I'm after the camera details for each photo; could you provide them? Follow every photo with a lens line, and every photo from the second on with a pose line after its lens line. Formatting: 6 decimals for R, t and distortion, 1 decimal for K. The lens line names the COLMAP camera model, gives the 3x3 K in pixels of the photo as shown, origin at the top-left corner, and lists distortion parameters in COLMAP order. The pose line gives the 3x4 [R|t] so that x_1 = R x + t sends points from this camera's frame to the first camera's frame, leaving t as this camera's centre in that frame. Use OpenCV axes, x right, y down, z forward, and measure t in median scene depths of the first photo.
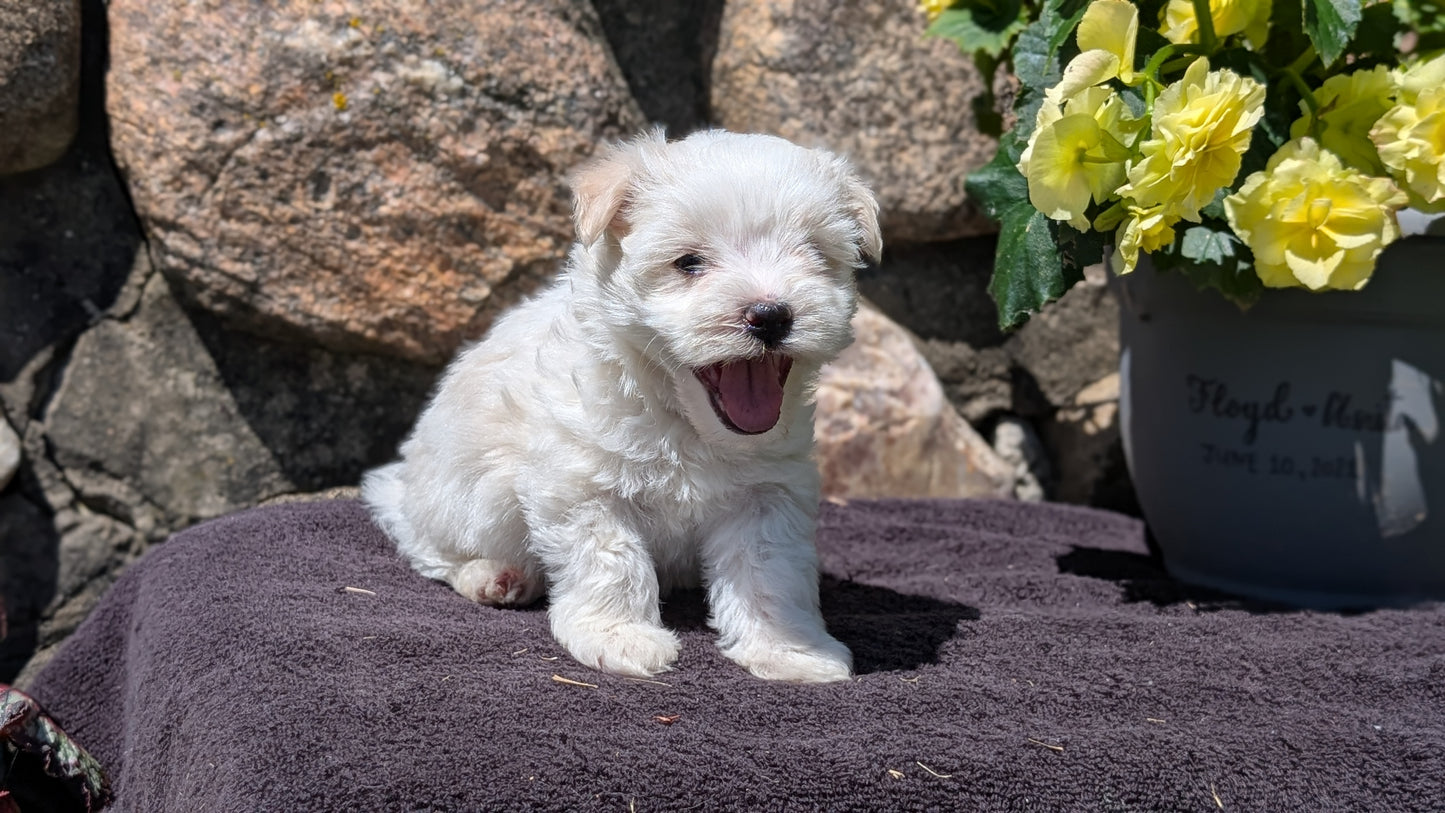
lens RADIAL K [[2114.1, 0, 736.5], [0, 2114.1, 414.0], [0, 0, 1]] dist [0.197824, -1.025249]
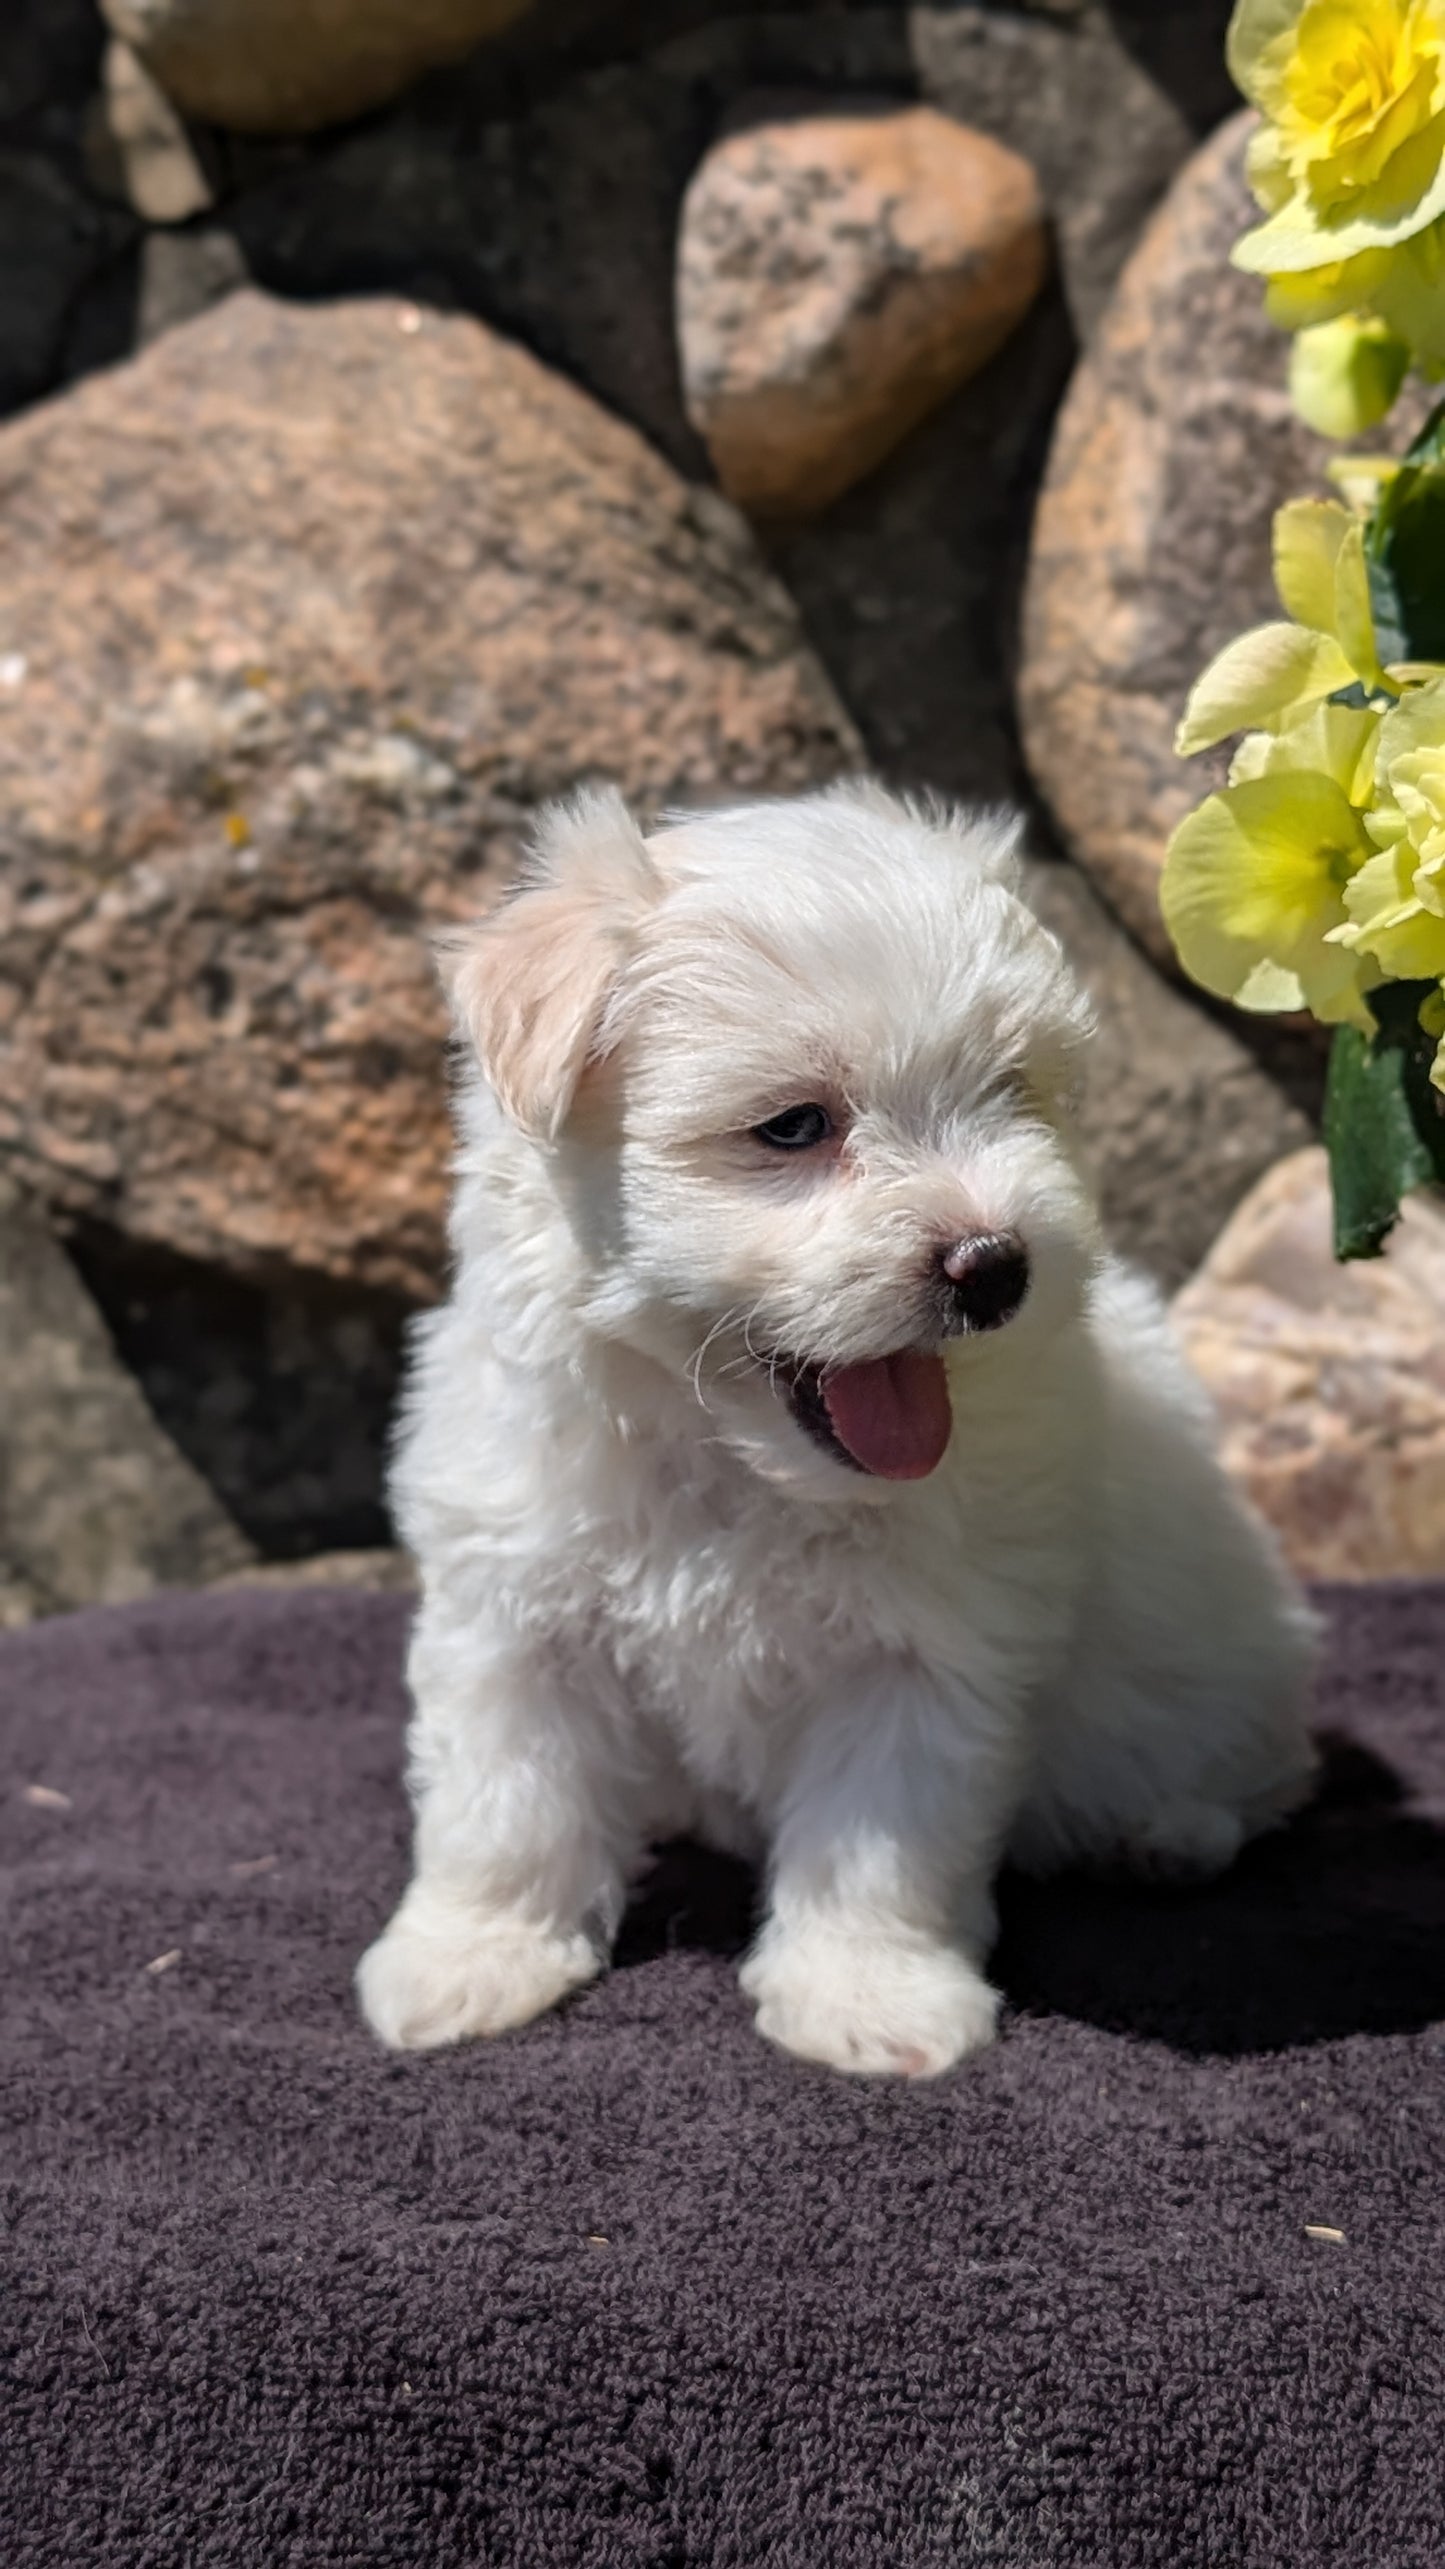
lens RADIAL K [[3766.0, 0, 705.1], [0, 3766.0, 1241.2], [0, 0, 1]] dist [0.189176, -0.928812]
pose [[0.901889, -0.019181, -0.431541, 0.313110], [0.018721, 0.999811, -0.005315, -0.038047], [0.431562, -0.003286, 0.902077, 0.206149]]
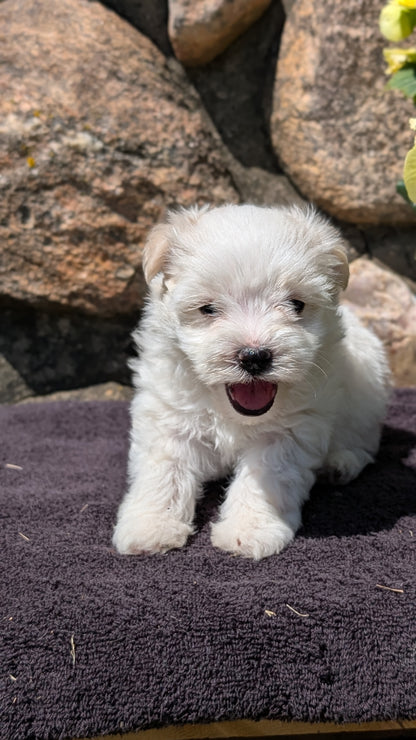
lens RADIAL K [[1095.8, 0, 219.7], [0, 1095.8, 364.2], [0, 0, 1]] dist [0.181659, -1.062461]
pose [[0.969781, -0.033490, -0.241667, 0.154968], [0.045545, 0.997972, 0.044470, -0.021778], [0.239687, -0.054132, 0.969340, 0.193838]]
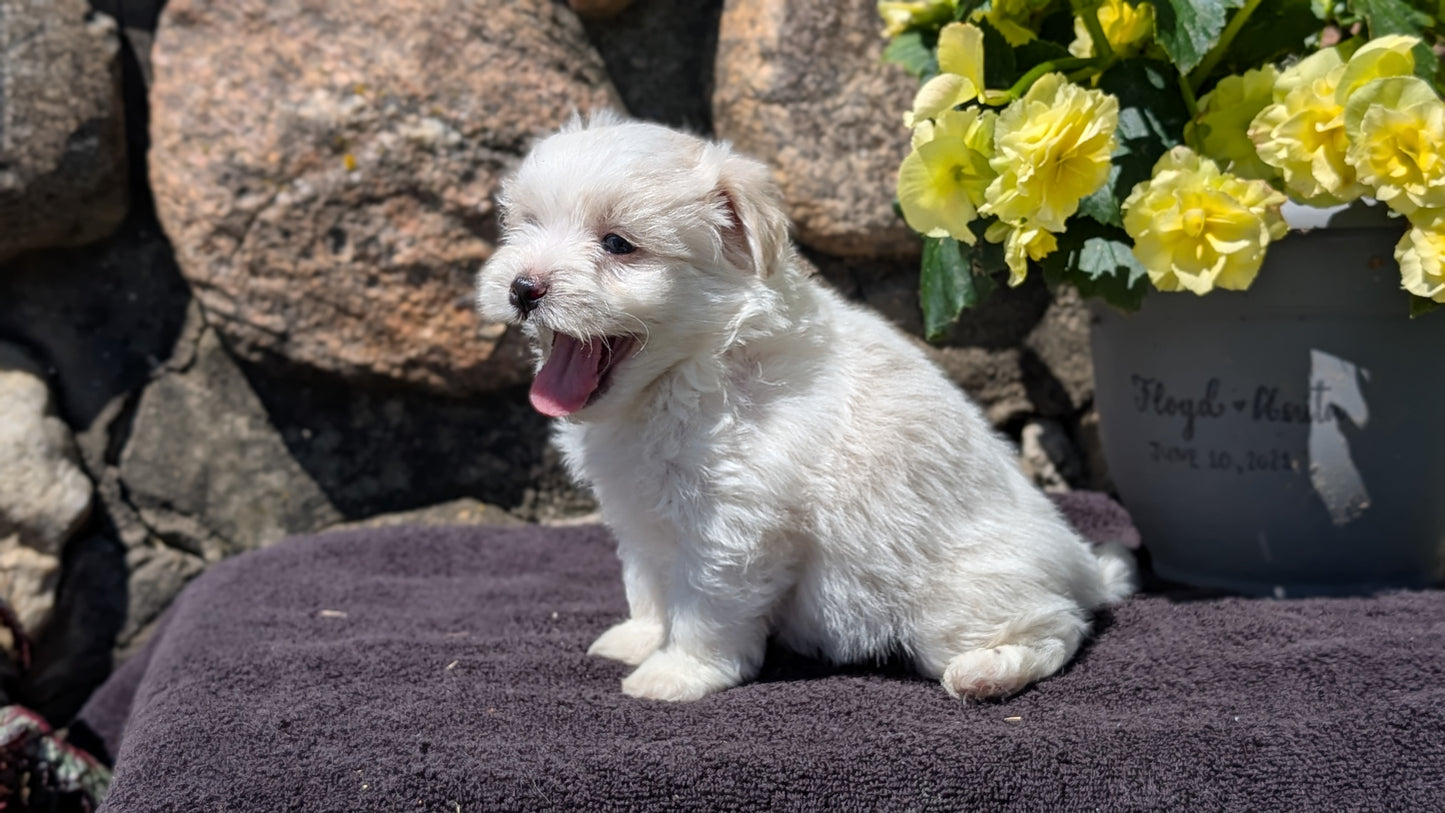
lens RADIAL K [[2118.3, 0, 770.3], [0, 2118.3, 379.6], [0, 0, 1]] dist [0.189176, -0.928812]
pose [[0.984871, -0.049644, -0.166028, 0.198070], [0.047496, 0.998729, -0.016886, -0.007240], [0.166656, 0.008745, 0.985976, -0.037891]]
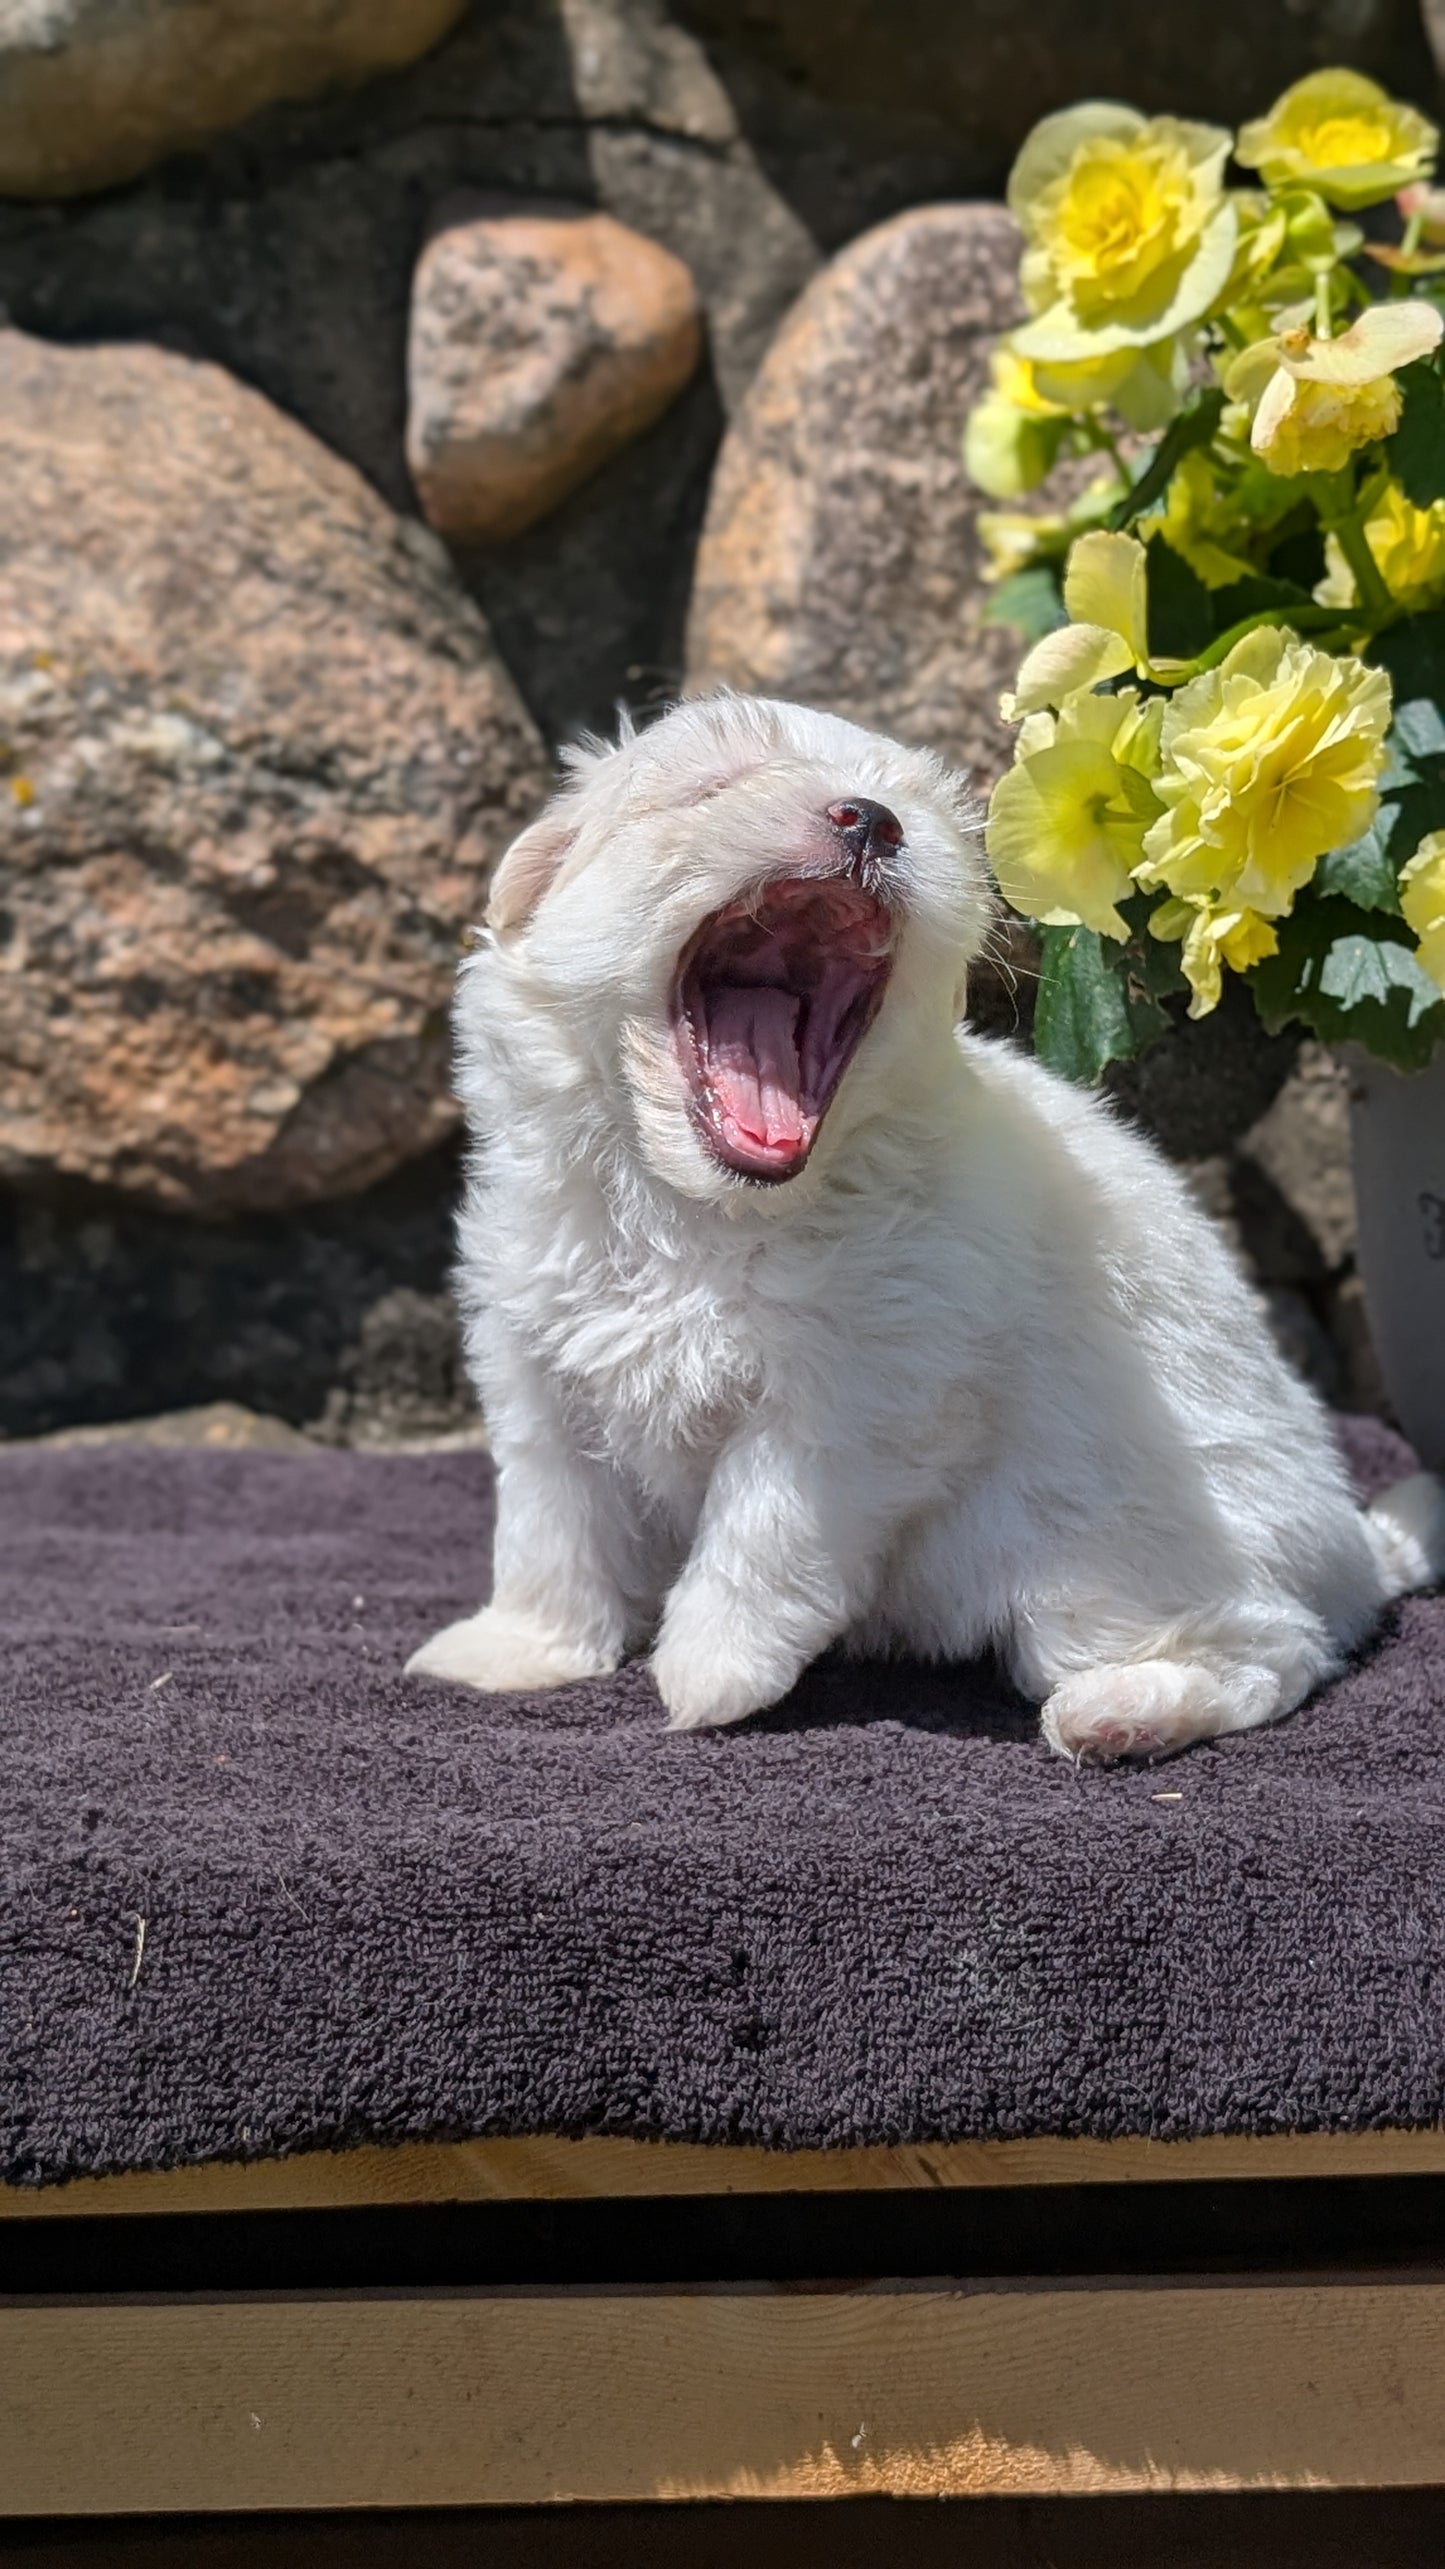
lens RADIAL K [[3761.0, 0, 734.1], [0, 3761.0, 1245.3], [0, 0, 1]] dist [0.193625, -0.982319]
pose [[0.979996, -0.029302, -0.196848, 0.217299], [0.024750, 0.999367, -0.025547, 0.014586], [0.197472, 0.020164, 0.980101, -0.014038]]
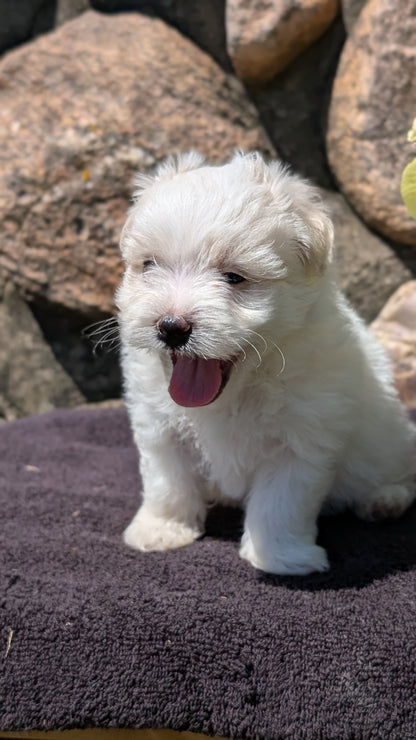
lens RADIAL K [[1095.8, 0, 219.7], [0, 1095.8, 364.2], [0, 0, 1]] dist [0.181659, -1.062461]
pose [[0.919479, 0.009211, -0.393032, 0.255791], [-0.000198, 0.999736, 0.022967, -0.016402], [0.393140, -0.021040, 0.919238, 0.225207]]
